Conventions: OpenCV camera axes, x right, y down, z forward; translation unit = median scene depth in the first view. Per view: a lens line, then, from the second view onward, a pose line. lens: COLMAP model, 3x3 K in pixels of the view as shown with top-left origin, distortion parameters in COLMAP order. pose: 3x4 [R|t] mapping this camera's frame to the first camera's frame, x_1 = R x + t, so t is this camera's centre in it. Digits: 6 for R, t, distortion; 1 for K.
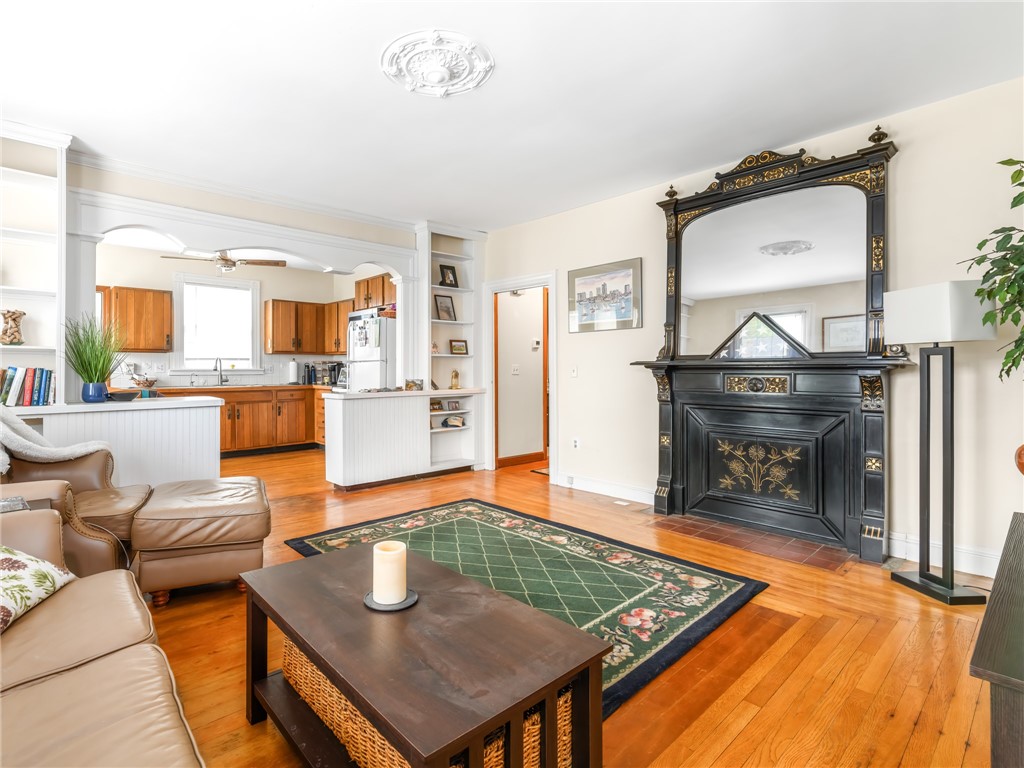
lens RADIAL K [[505.6, 0, 510.3], [0, 505.6, 374.7], [0, 0, 1]] dist [0.000369, 0.000058]
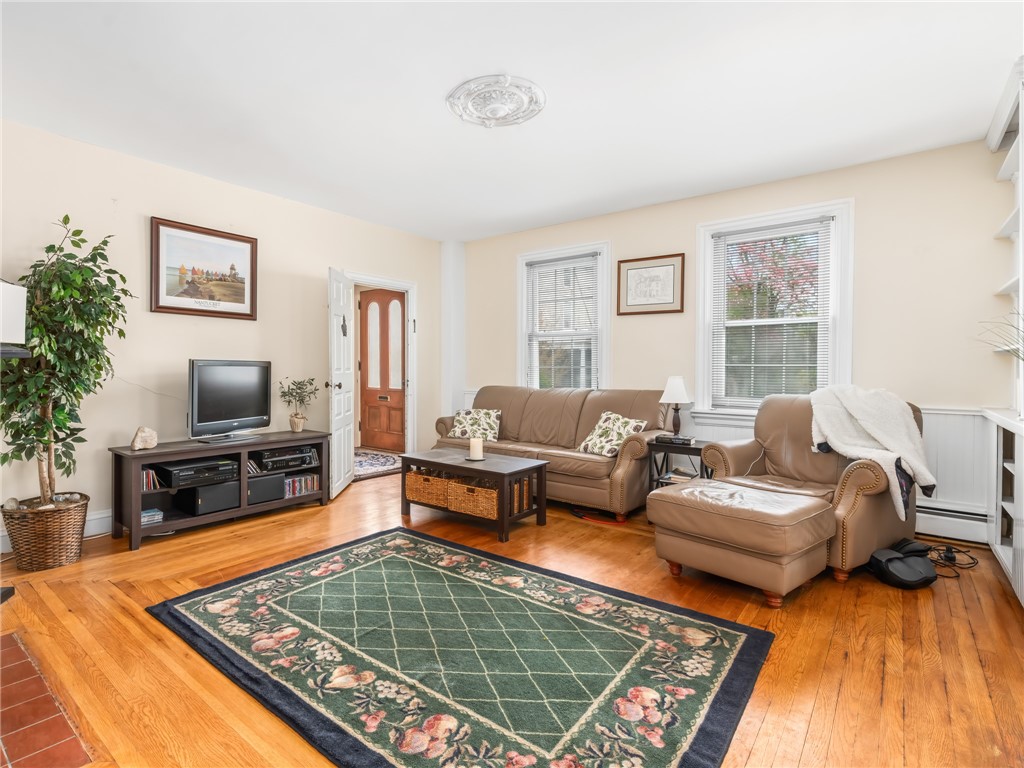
lens RADIAL K [[505.6, 0, 513.6], [0, 505.6, 377.7], [0, 0, 1]] dist [0.000369, 0.000058]
pose [[-0.985390, -0.001386, -0.170309, 0.009320], [-0.006235, 0.999590, 0.027941, -0.032399], [0.170200, 0.028595, -0.984995, 1.917716]]
